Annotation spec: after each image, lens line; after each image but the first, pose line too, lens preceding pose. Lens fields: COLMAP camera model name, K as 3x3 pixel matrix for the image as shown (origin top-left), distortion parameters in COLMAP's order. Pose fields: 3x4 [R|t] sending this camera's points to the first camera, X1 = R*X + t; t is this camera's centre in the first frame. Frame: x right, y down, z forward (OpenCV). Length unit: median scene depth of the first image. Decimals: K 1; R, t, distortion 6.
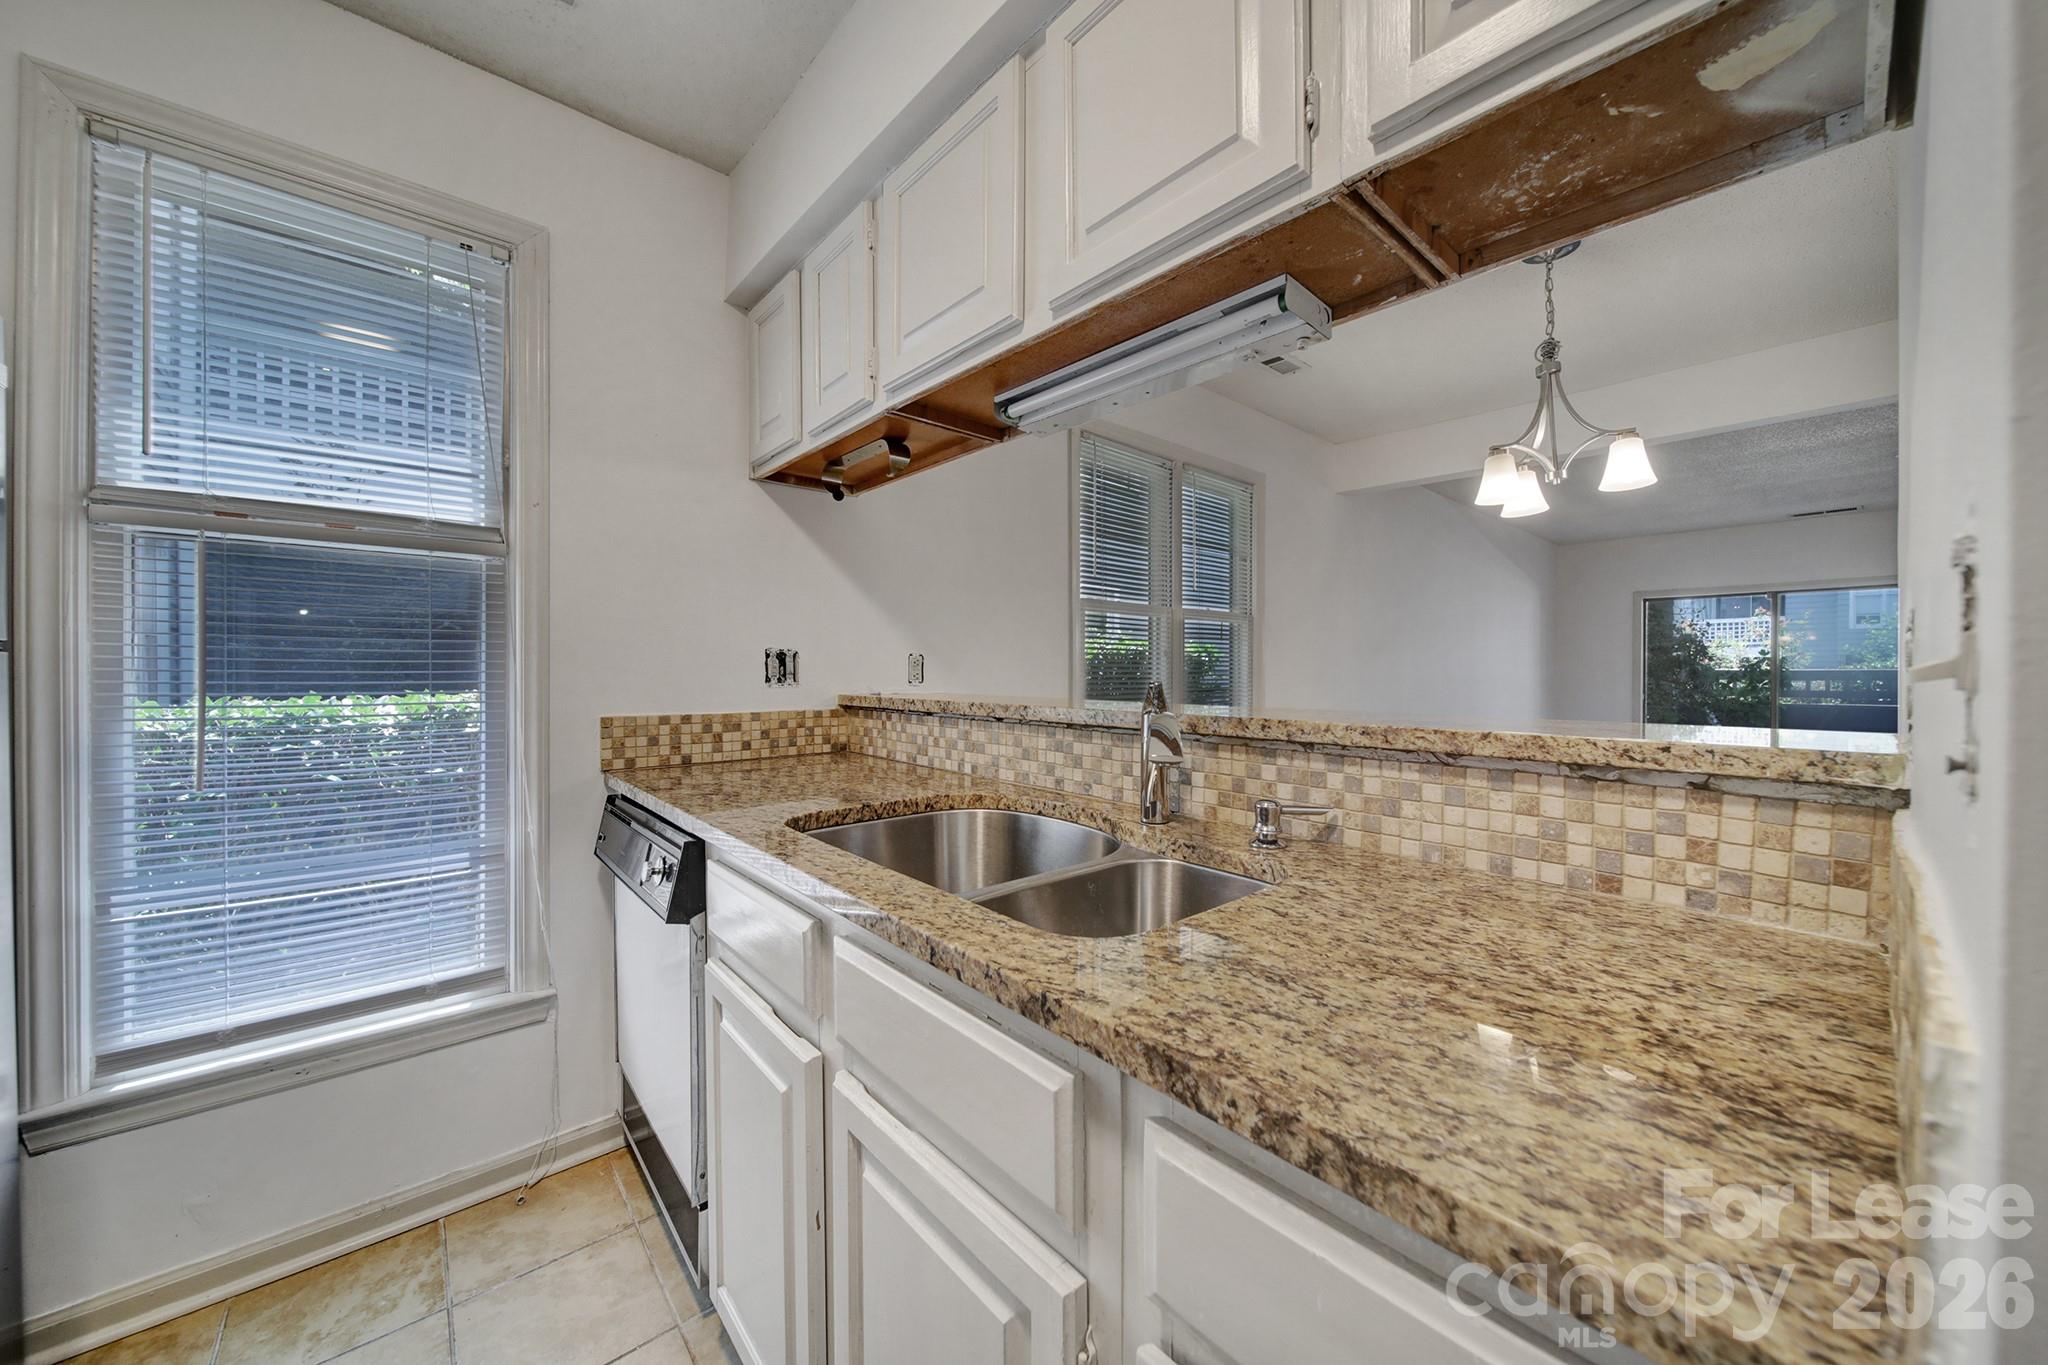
lens RADIAL K [[728.1, 0, 1011.9], [0, 728.1, 672.6], [0, 0, 1]] dist [-0.007957, -0.000019]
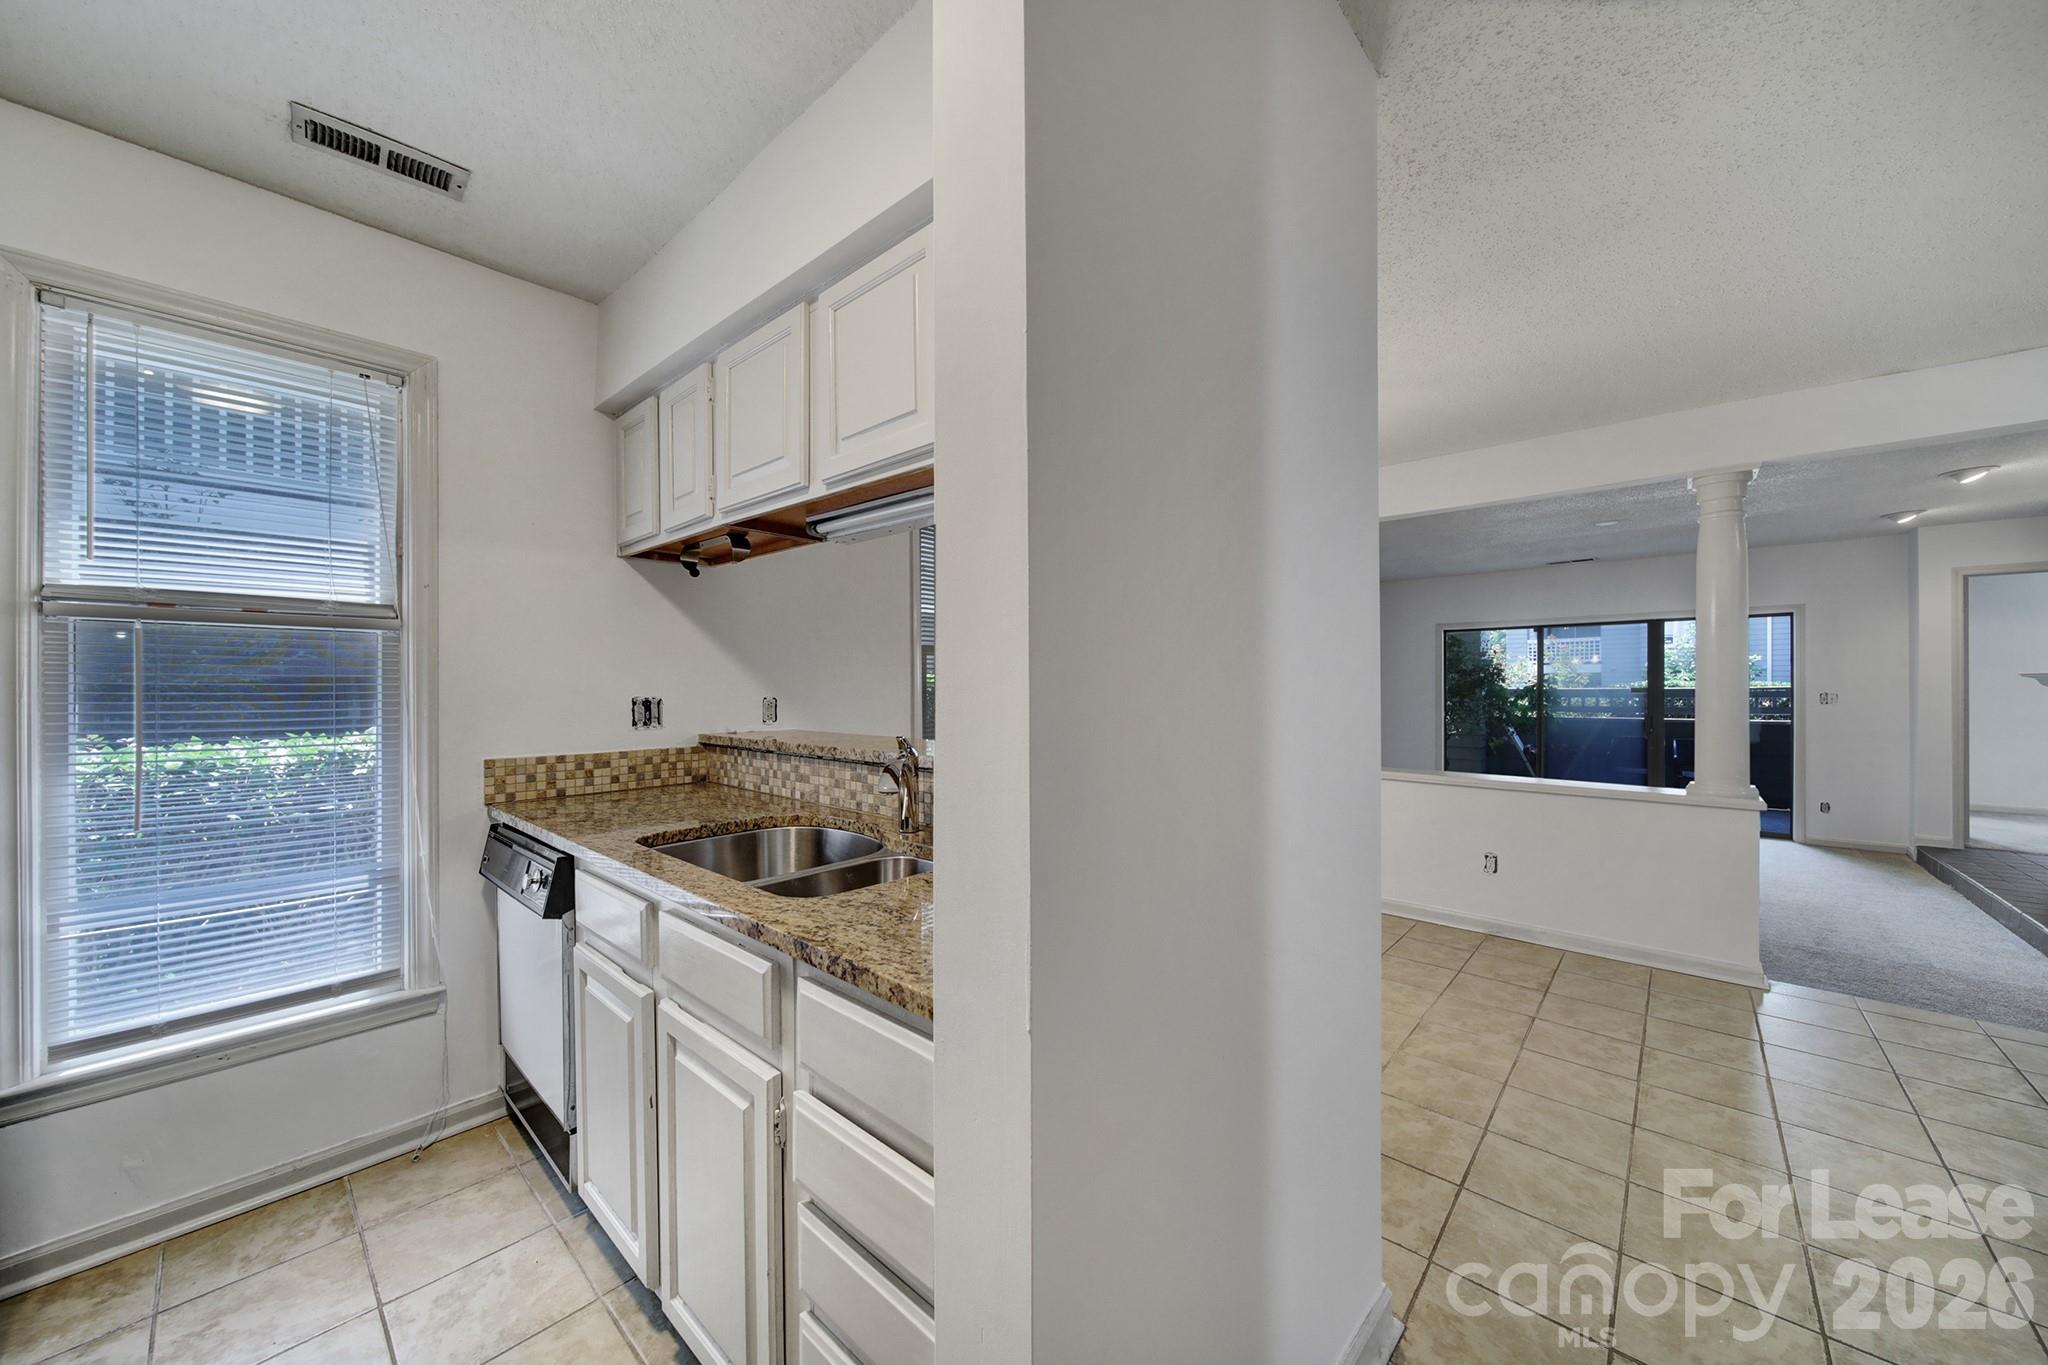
lens RADIAL K [[731.0, 0, 1024.9], [0, 731.0, 685.0], [0, 0, 1]] dist [-0.008807, -0.000425]
pose [[0.990273, -0.003930, 0.139080, 0.179556], [0.004436, 0.999985, -0.003327, -0.062966], [-0.139064, 0.003912, 0.990276, -0.371127]]
